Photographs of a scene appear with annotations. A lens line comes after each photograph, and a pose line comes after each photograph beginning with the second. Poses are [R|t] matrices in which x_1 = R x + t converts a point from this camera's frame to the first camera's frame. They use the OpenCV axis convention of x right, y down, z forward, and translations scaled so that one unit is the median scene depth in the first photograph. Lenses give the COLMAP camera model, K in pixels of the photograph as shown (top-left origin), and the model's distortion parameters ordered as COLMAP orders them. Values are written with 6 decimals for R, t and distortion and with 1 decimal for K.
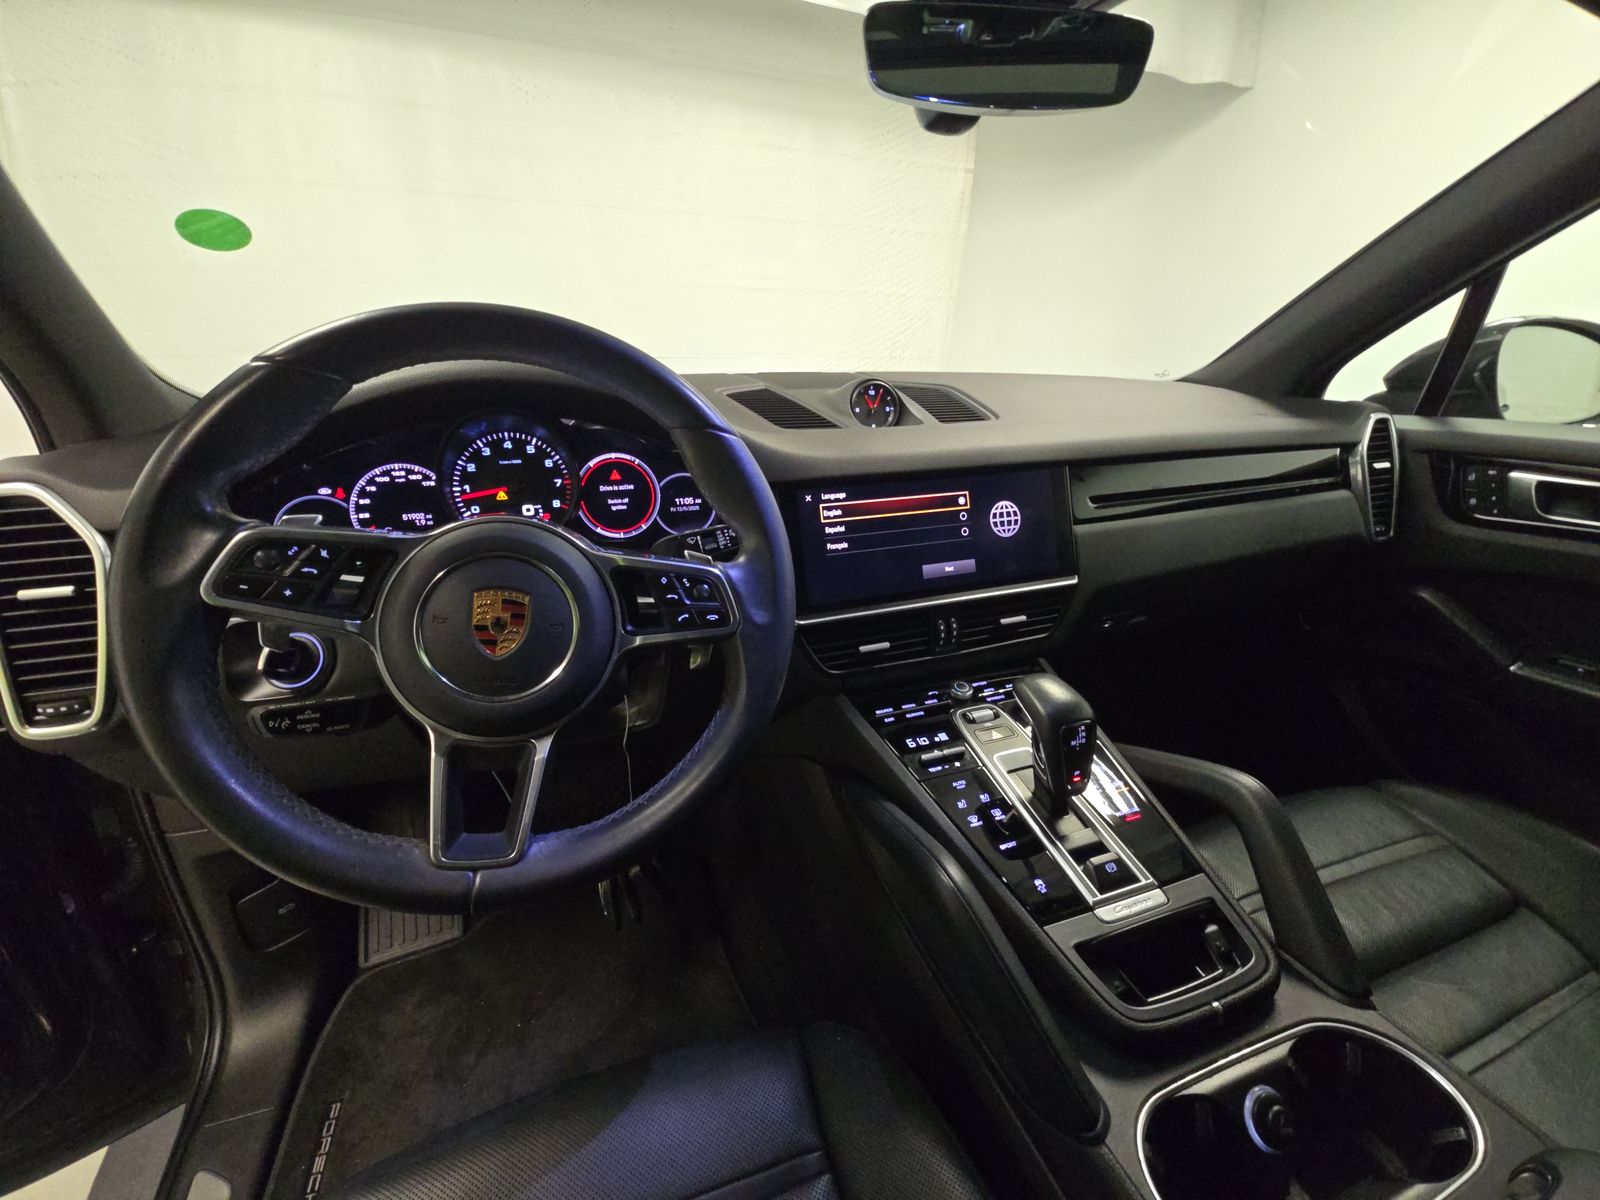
lens RADIAL K [[655.0, 0, 802.7], [0, 655.0, 593.2], [0, 0, 1]] dist [0.005825, -0.004597]
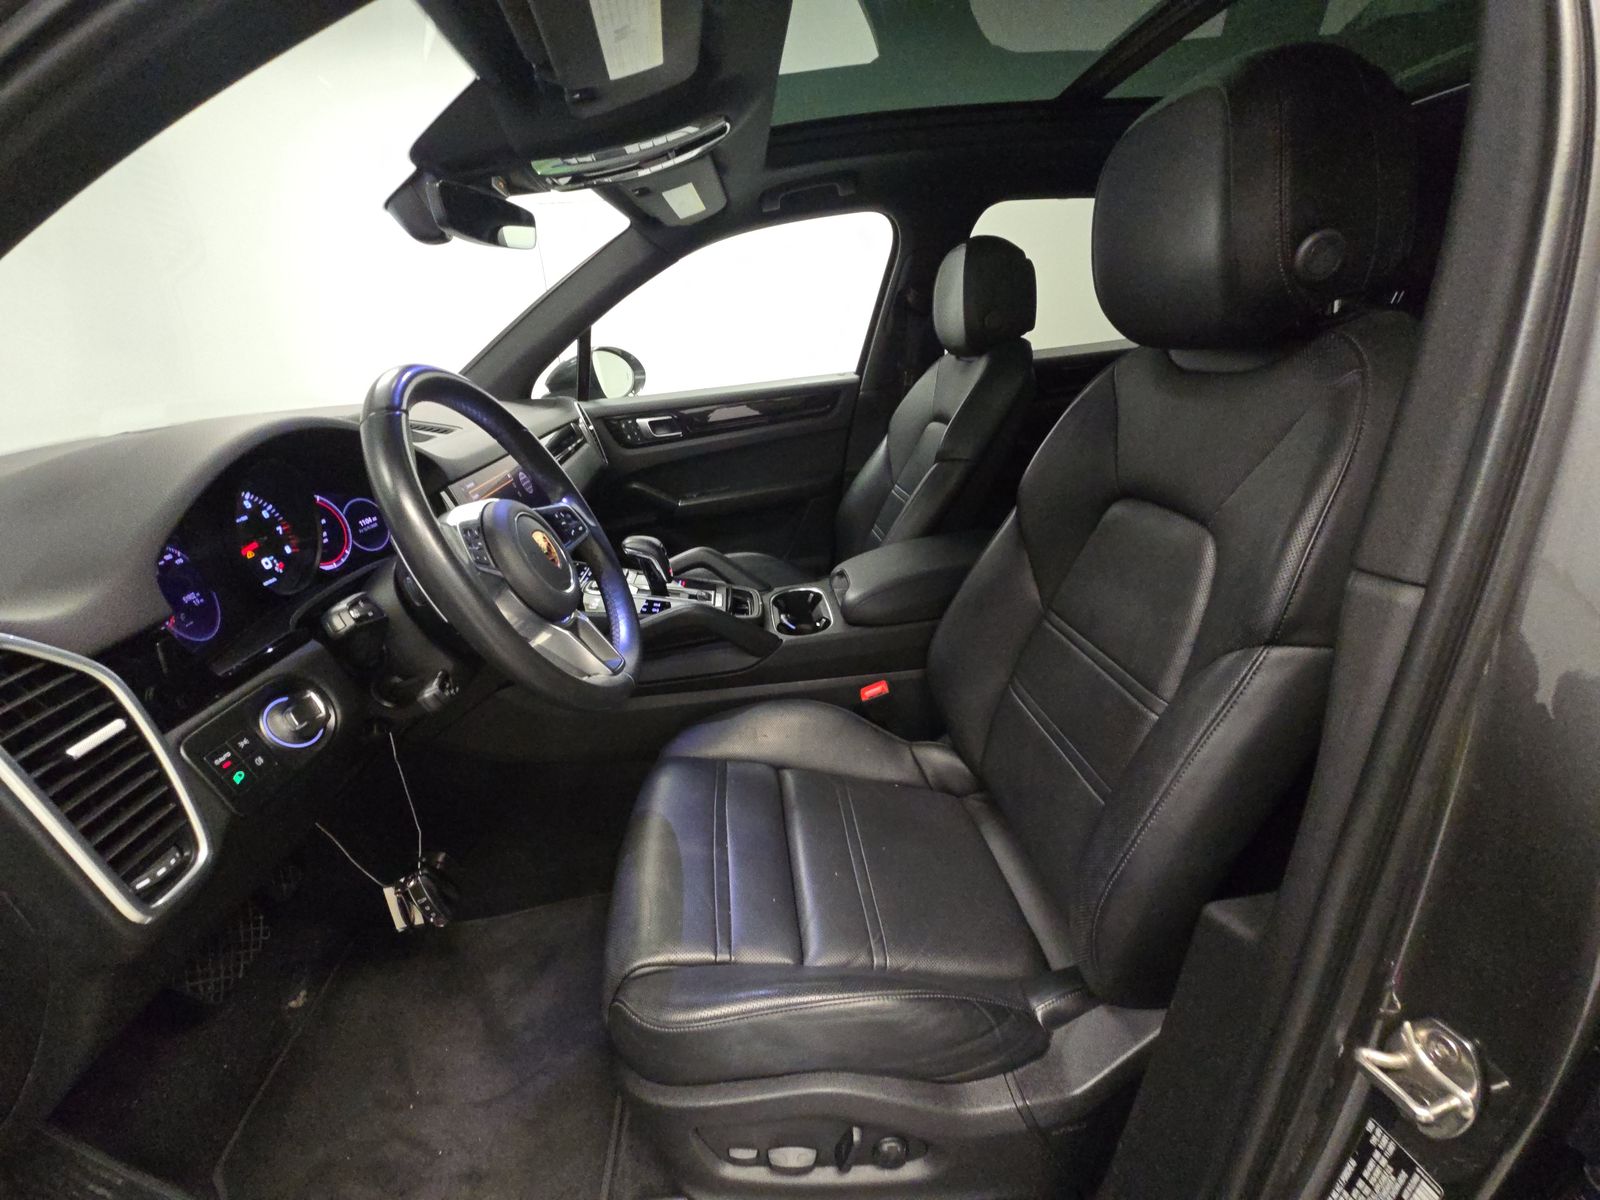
lens RADIAL K [[655.0, 0, 801.0], [0, 655.0, 598.0], [0, 0, 1]] dist [0.005825, -0.004597]
pose [[0.234377, -0.367248, 0.900109, -1.208847], [0.399057, 0.880640, 0.255395, -0.008908], [-0.886465, 0.299336, 0.352955, -0.080937]]
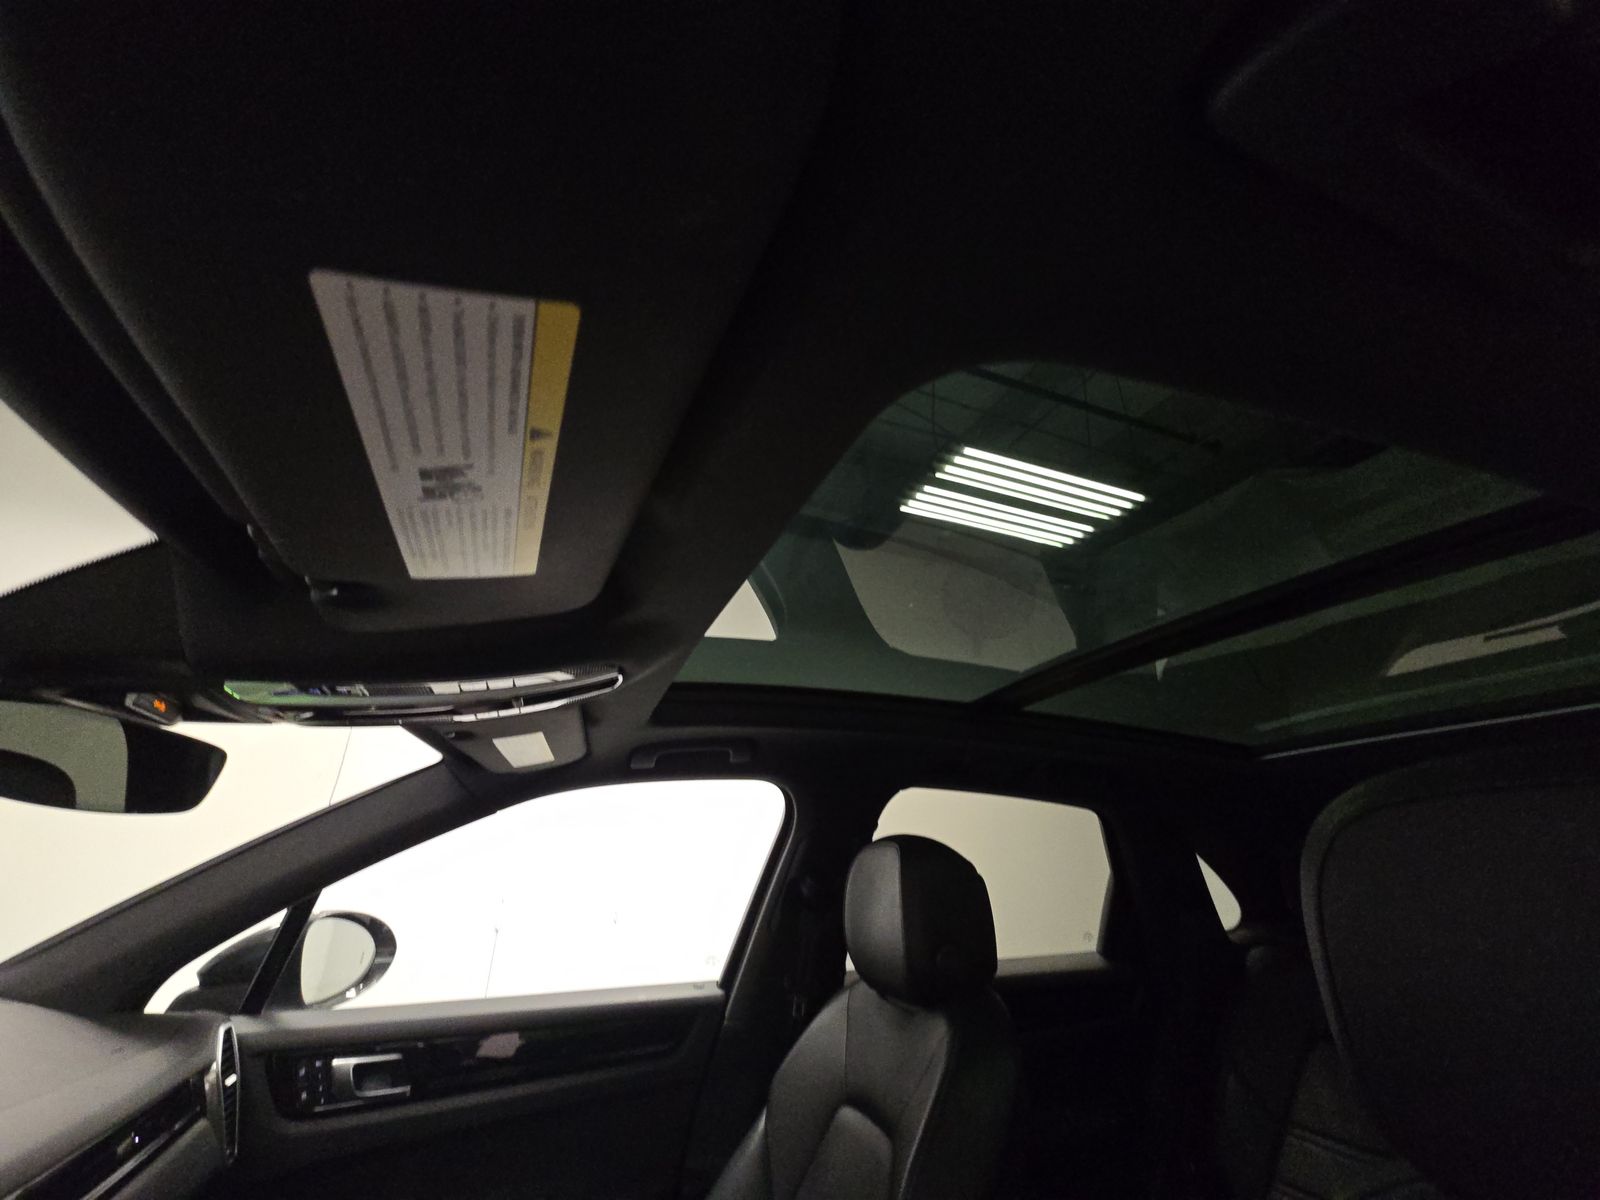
lens RADIAL K [[655.0, 0, 810.7], [0, 655.0, 587.8], [0, 0, 1]] dist [0.005825, -0.004597]
pose [[-0.018691, 0.384499, 0.922936, -0.525892], [0.326230, 0.874922, -0.357889, -0.293372], [-0.945106, 0.294400, -0.141789, 0.087979]]
